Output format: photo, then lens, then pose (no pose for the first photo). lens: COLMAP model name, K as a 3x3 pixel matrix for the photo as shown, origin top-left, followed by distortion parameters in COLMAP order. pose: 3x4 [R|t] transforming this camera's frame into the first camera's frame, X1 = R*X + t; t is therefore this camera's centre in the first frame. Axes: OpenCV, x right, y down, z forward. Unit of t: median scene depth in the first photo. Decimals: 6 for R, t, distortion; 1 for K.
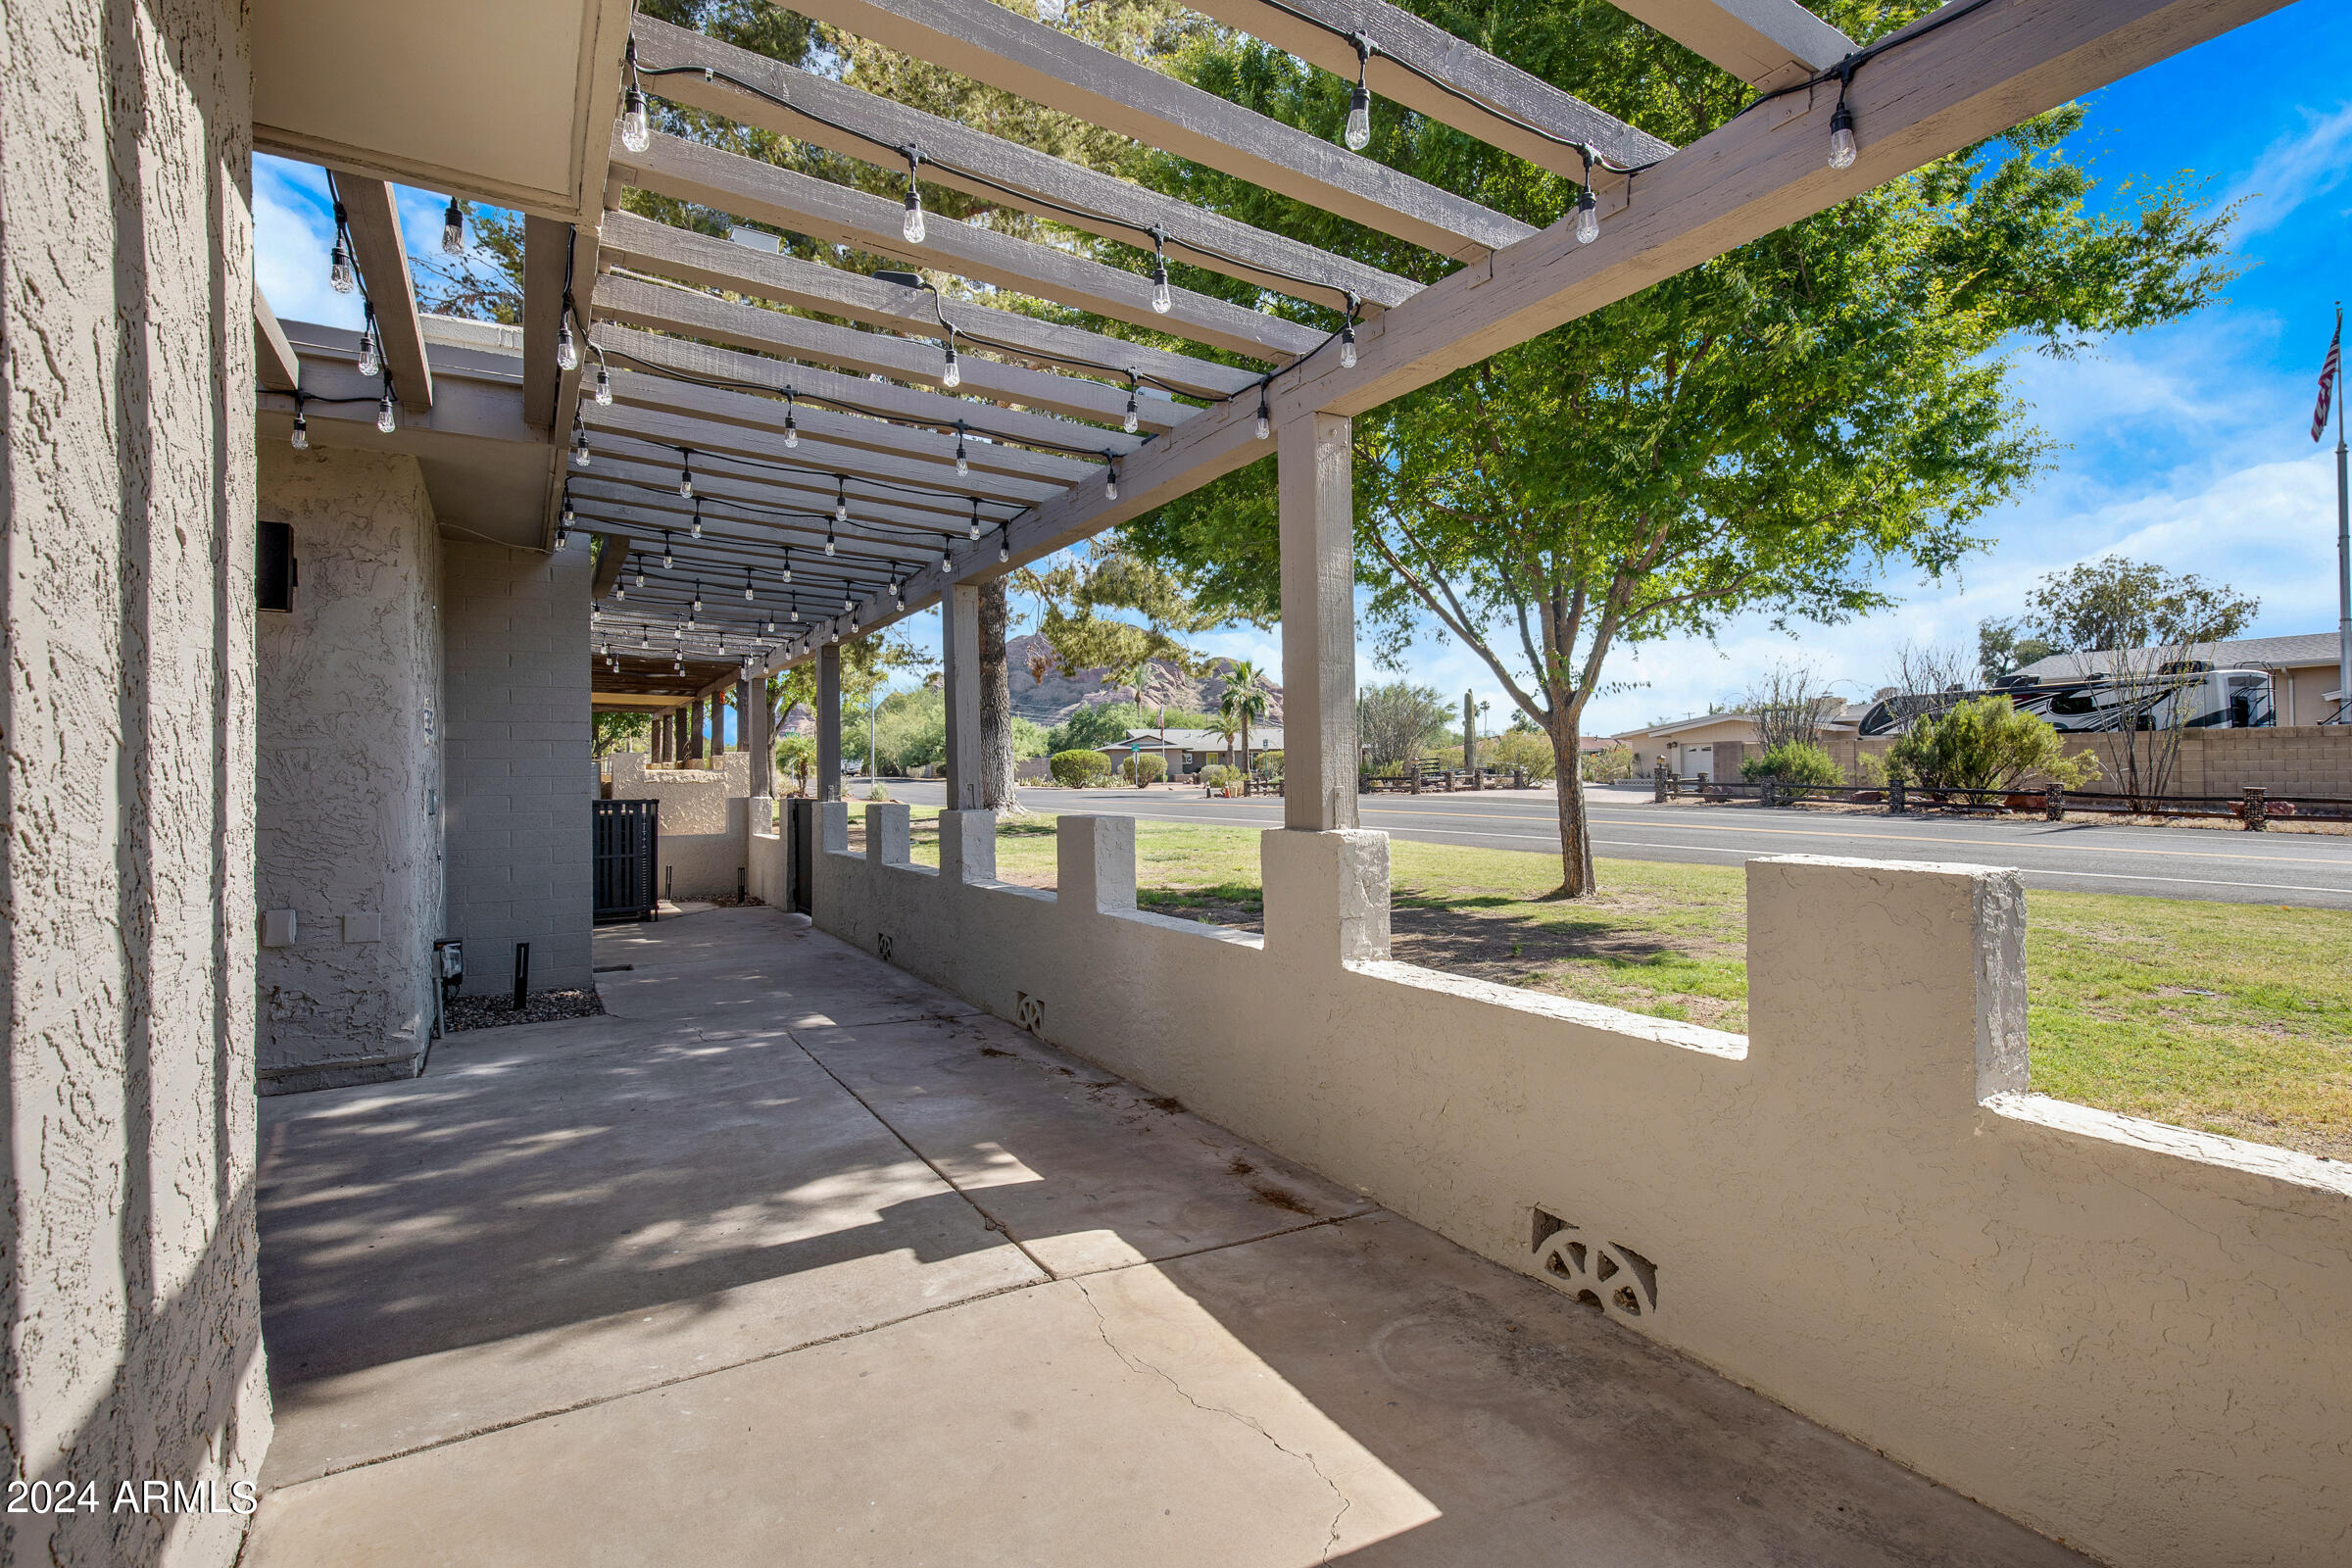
lens RADIAL K [[1075.0, 0, 1175.5], [0, 1075.0, 786.7], [0, 0, 1]] dist [0.002209, -0.000785]
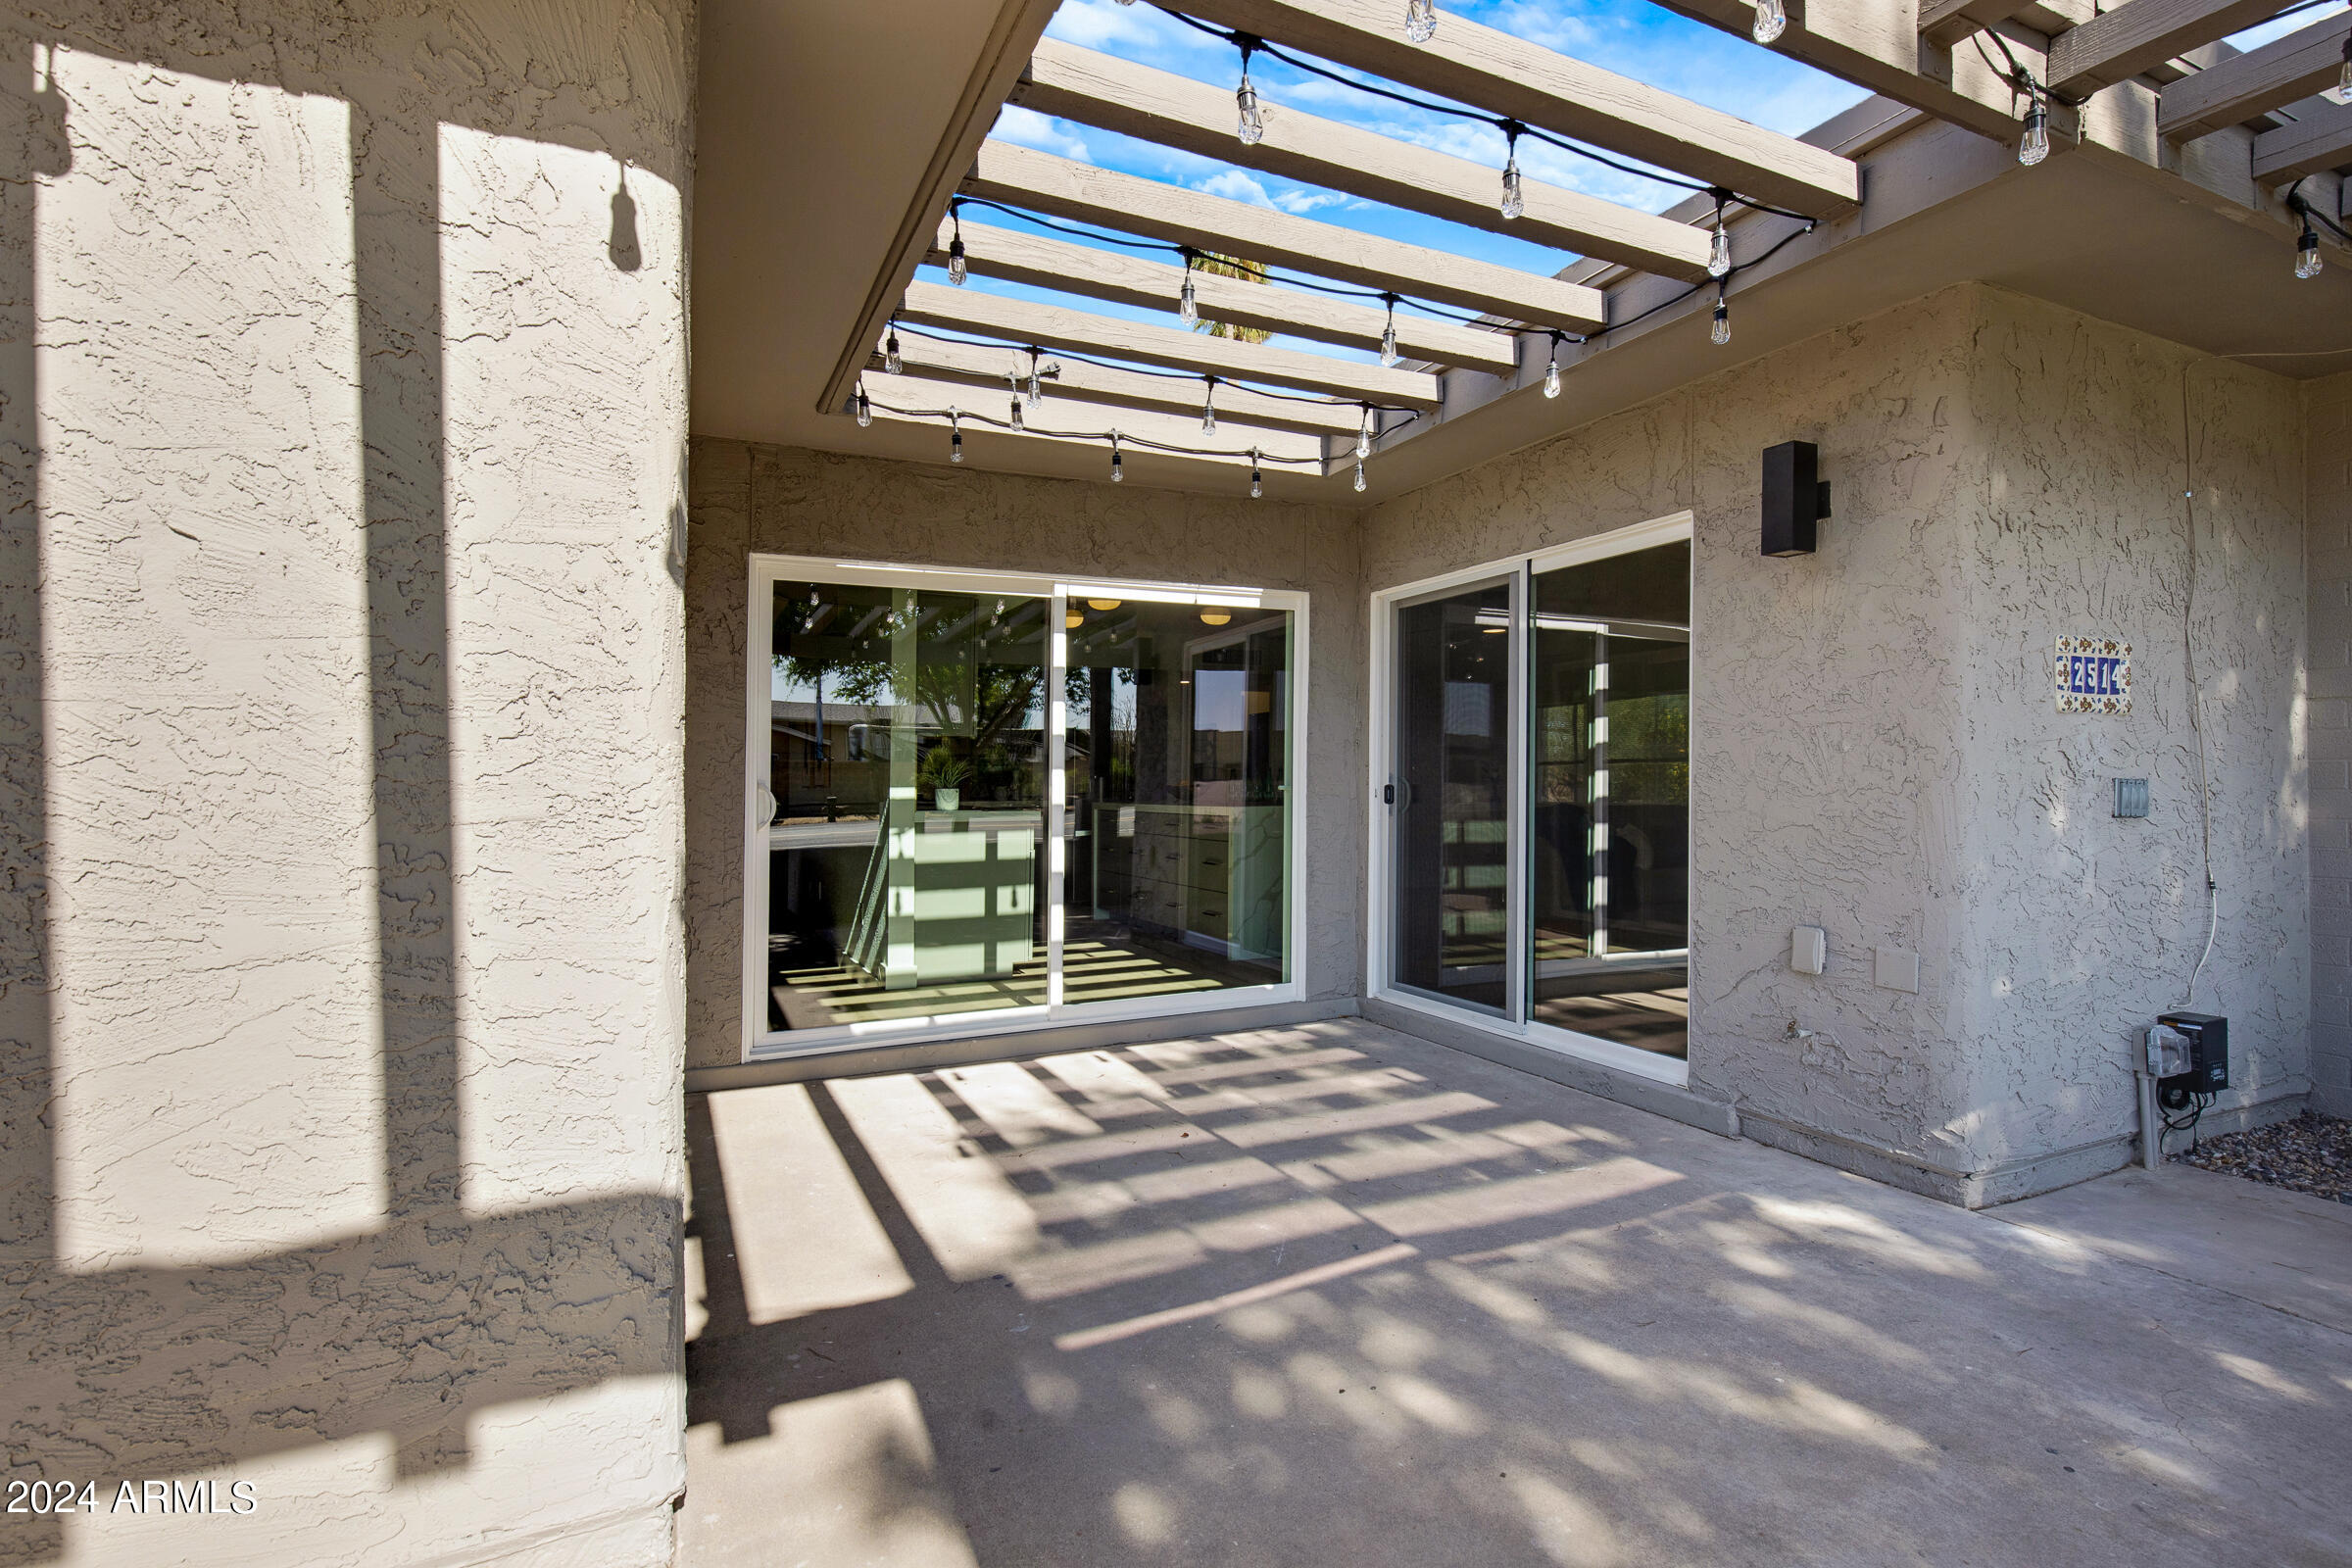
lens RADIAL K [[1075.0, 0, 1172.0], [0, 1075.0, 764.8], [0, 0, 1]] dist [0.002209, -0.000785]
pose [[-0.095973, -0.001255, -0.995383, 0.007735], [0.000585, 0.999999, -0.001318, -0.005219], [0.995384, -0.000709, -0.095972, 0.598223]]
